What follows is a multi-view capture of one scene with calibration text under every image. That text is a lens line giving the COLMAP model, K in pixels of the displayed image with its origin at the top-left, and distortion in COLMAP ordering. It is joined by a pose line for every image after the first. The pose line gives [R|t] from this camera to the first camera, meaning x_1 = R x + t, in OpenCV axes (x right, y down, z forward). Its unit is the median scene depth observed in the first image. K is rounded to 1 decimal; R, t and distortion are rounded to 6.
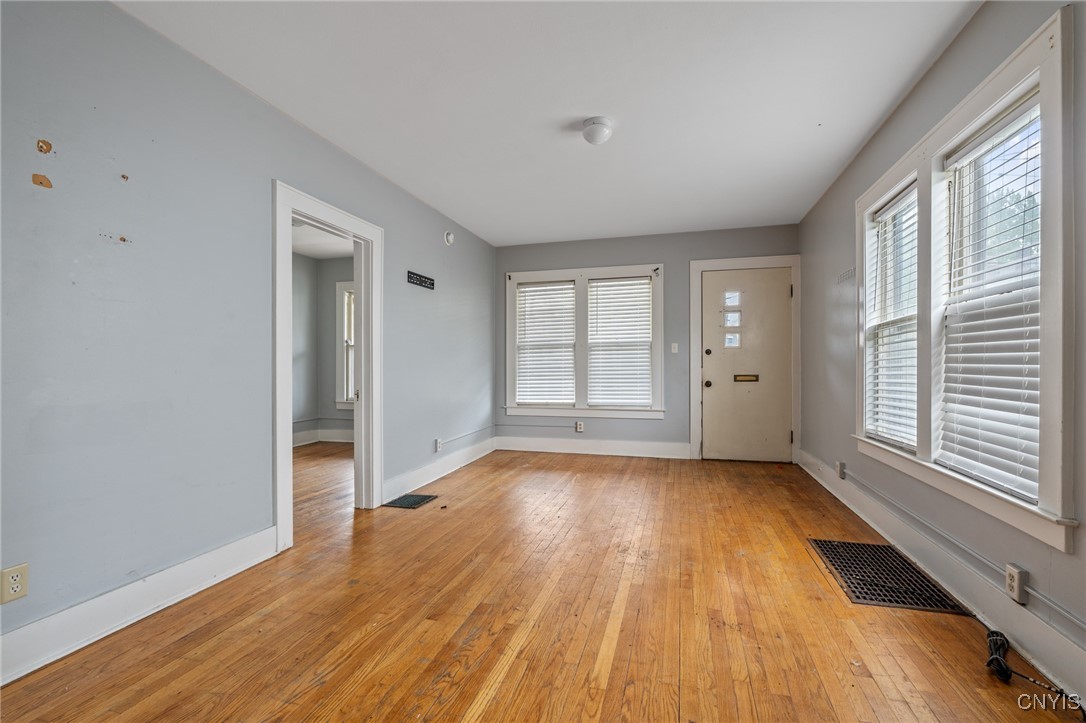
lens RADIAL K [[474.4, 0, 544.8], [0, 474.4, 362.1], [0, 0, 1]] dist [-0.005100, 0.000535]
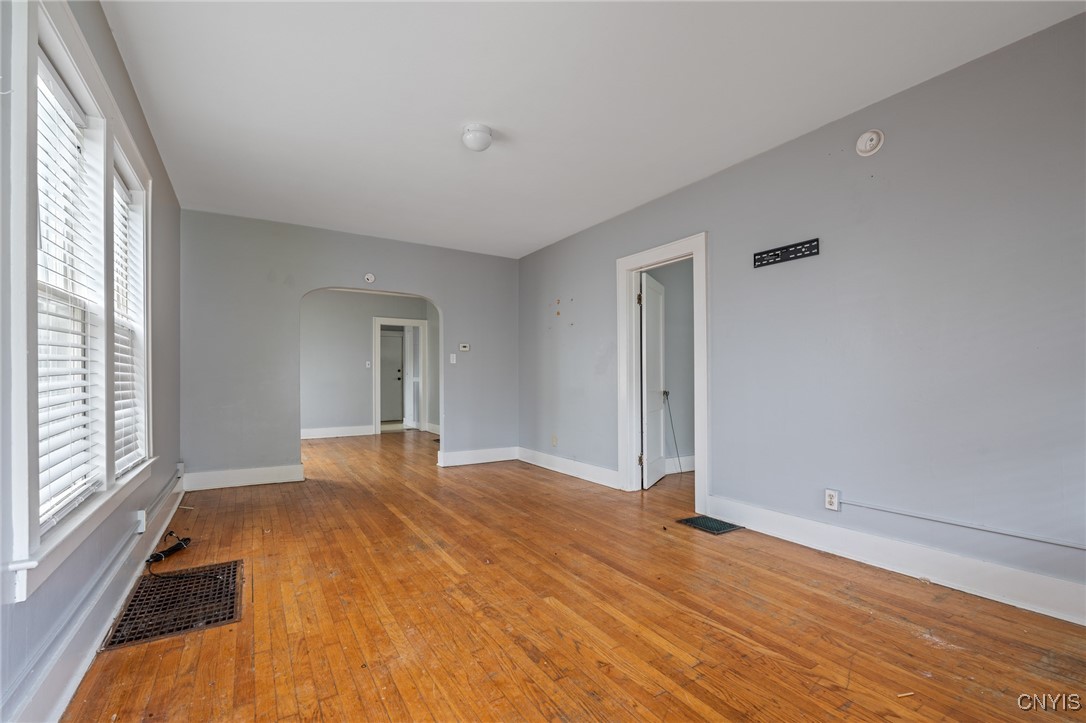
lens RADIAL K [[480.1, 0, 543.7], [0, 480.1, 360.1], [0, 0, 1]] dist [-0.004127, -0.000552]
pose [[-0.673476, -0.020845, -0.738915, 0.472347], [0.009596, 0.999272, -0.036936, 0.012421], [0.739147, -0.031966, -0.672785, 1.097218]]
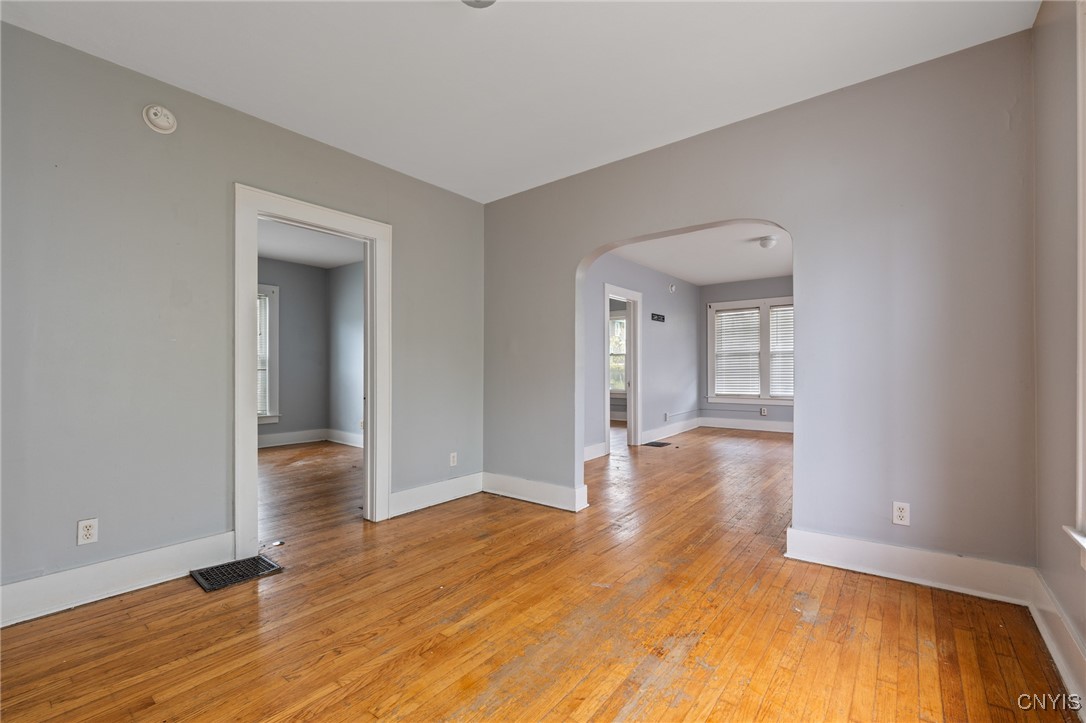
lens RADIAL K [[474.4, 0, 544.8], [0, 474.4, 362.1], [0, 0, 1]] dist [-0.005100, 0.000535]
pose [[0.929185, -0.004013, -0.369592, -0.011071], [0.002658, 0.999988, -0.004176, -0.007032], [0.369605, 0.002898, 0.929185, -0.649193]]
